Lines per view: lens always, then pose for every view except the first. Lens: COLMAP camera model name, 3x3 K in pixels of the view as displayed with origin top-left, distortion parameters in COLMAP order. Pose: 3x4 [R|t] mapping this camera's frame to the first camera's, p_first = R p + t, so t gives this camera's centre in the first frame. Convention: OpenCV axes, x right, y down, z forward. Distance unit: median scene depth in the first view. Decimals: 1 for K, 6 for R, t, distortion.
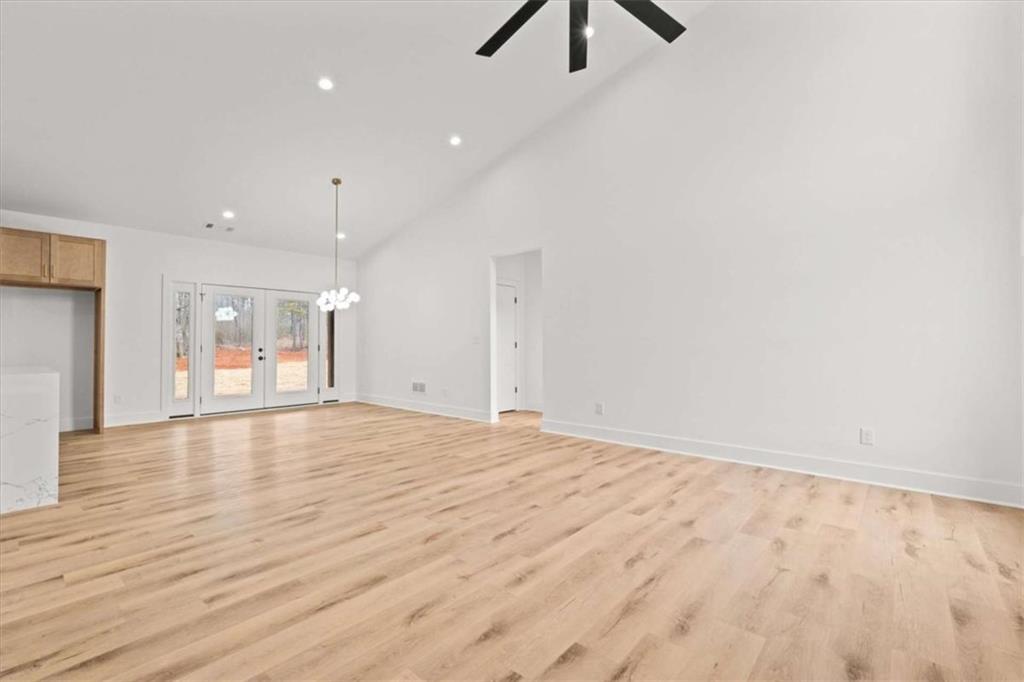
lens RADIAL K [[448.8, 0, 513.2], [0, 448.8, 339.8], [0, 0, 1]] dist [-0.003429, 0.000322]
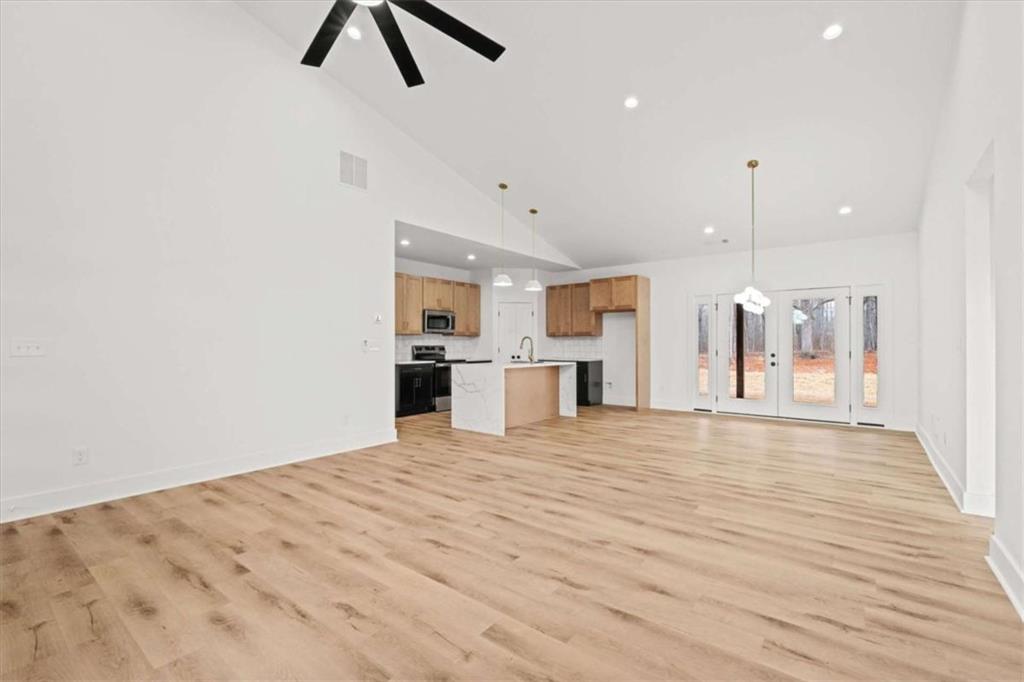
lens RADIAL K [[448.8, 0, 513.2], [0, 448.8, 339.8], [0, 0, 1]] dist [-0.003429, 0.000322]
pose [[0.058755, -0.006198, -0.998253, 0.894517], [0.009876, 0.999935, -0.005627, -0.026157], [0.998224, -0.009528, 0.058812, 0.971193]]
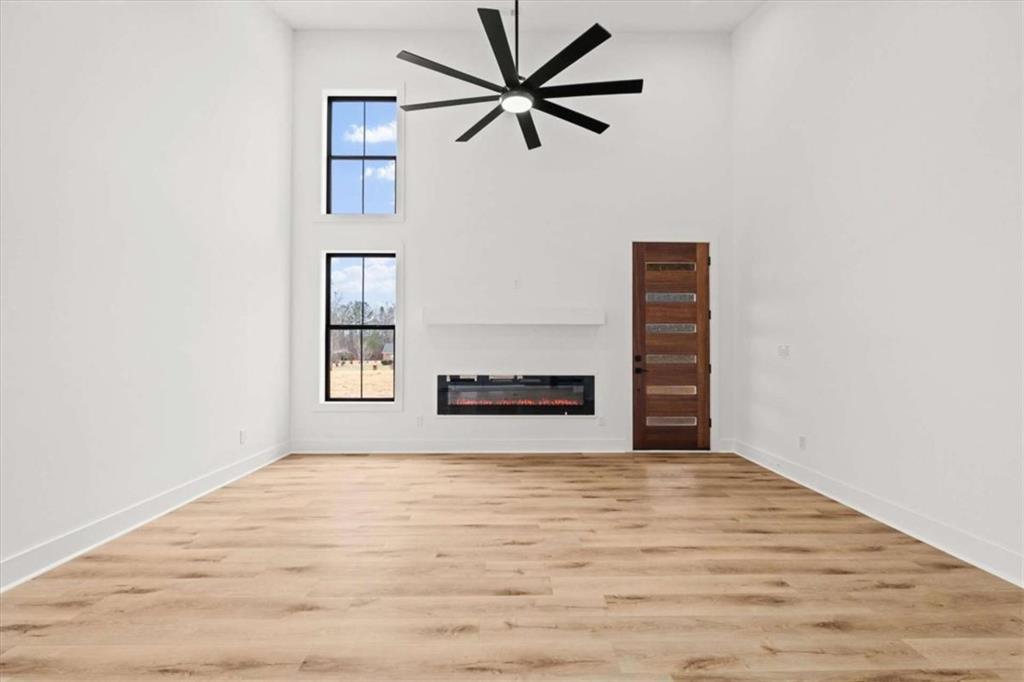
lens RADIAL K [[448.8, 0, 513.2], [0, 448.8, 339.8], [0, 0, 1]] dist [-0.003429, 0.000322]
pose [[-0.669702, 0.013138, 0.742514, -0.699745], [-0.007284, 0.999679, -0.024258, -0.021488], [-0.742594, -0.021654, -0.669391, 1.507340]]
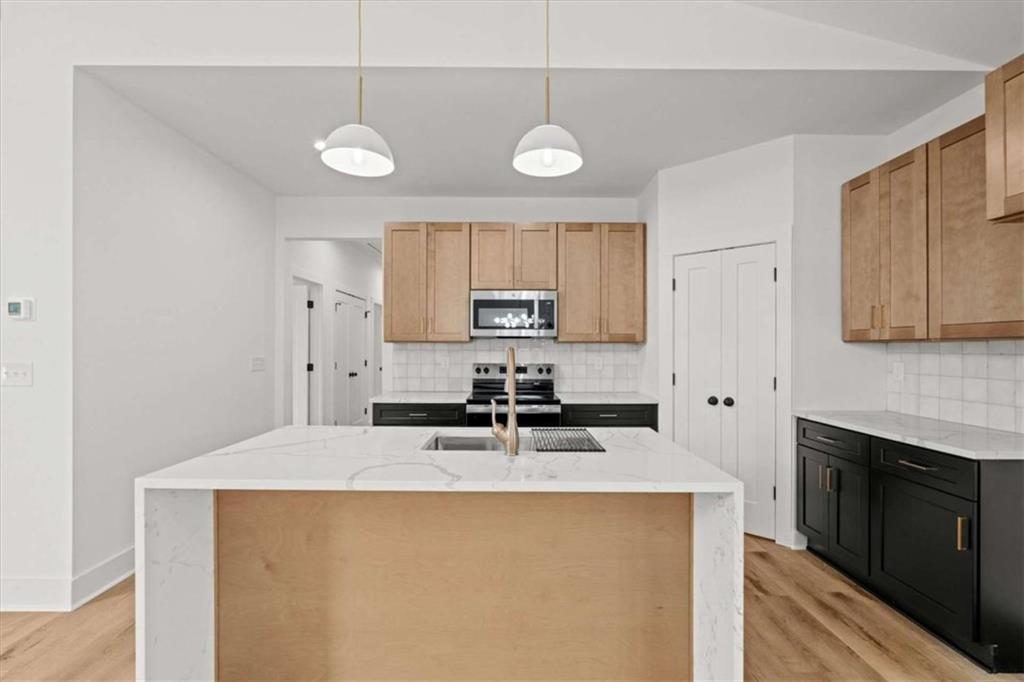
lens RADIAL K [[448.8, 0, 513.2], [0, 448.8, 339.8], [0, 0, 1]] dist [-0.003429, 0.000322]
pose [[-0.752927, -0.014153, -0.657952, -1.040114], [0.003108, 0.999681, -0.025060, -0.048923], [0.658096, -0.020913, -0.752643, 1.653400]]
